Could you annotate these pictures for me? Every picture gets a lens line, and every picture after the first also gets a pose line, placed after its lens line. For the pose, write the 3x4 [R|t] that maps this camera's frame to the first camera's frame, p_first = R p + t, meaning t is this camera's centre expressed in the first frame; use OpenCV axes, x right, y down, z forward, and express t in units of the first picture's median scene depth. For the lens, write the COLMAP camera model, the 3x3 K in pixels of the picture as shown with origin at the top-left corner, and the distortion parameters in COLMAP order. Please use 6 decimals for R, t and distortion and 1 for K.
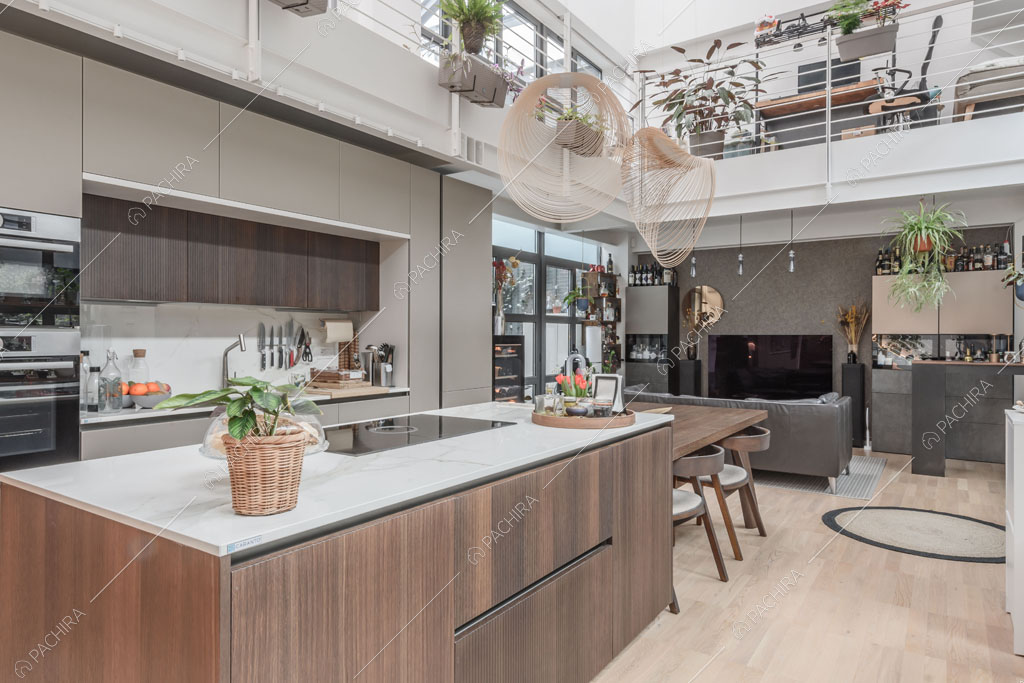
lens RADIAL K [[606.6, 0, 510.4], [0, 606.6, 325.7], [0, 0, 1]] dist [0.004835, 0.000502]
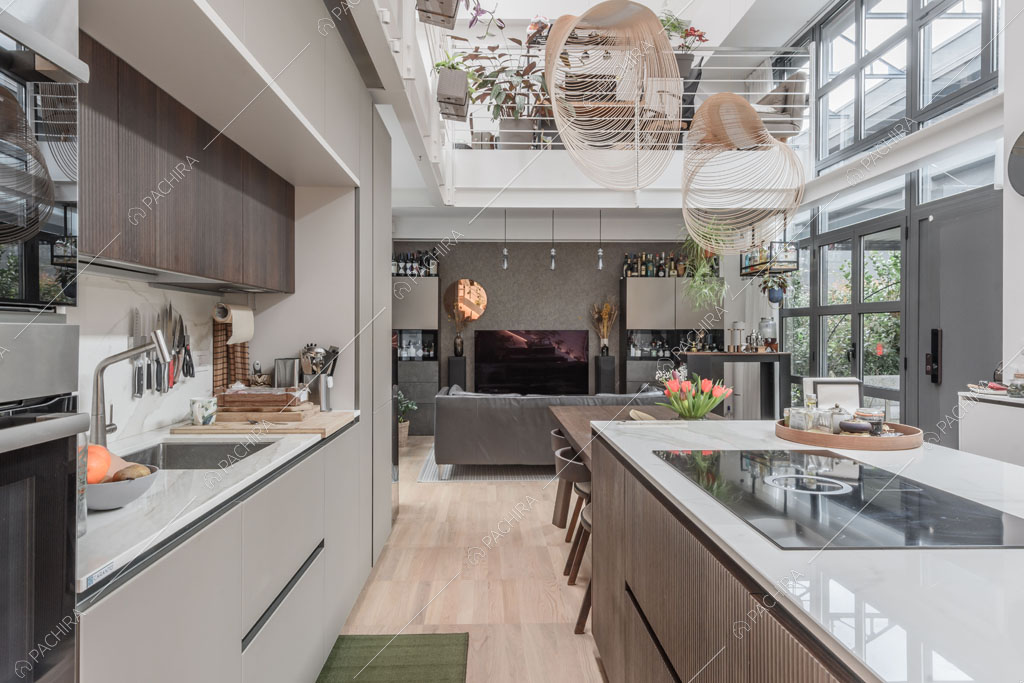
lens RADIAL K [[620.6, 0, 512.1], [0, 620.6, 326.9], [0, 0, 1]] dist [-0.000091, -0.000364]
pose [[0.819726, 0.002366, 0.572751, -0.208717], [-0.007931, 0.999942, 0.007219, 0.002321], [-0.572701, -0.010460, 0.819698, 0.170539]]
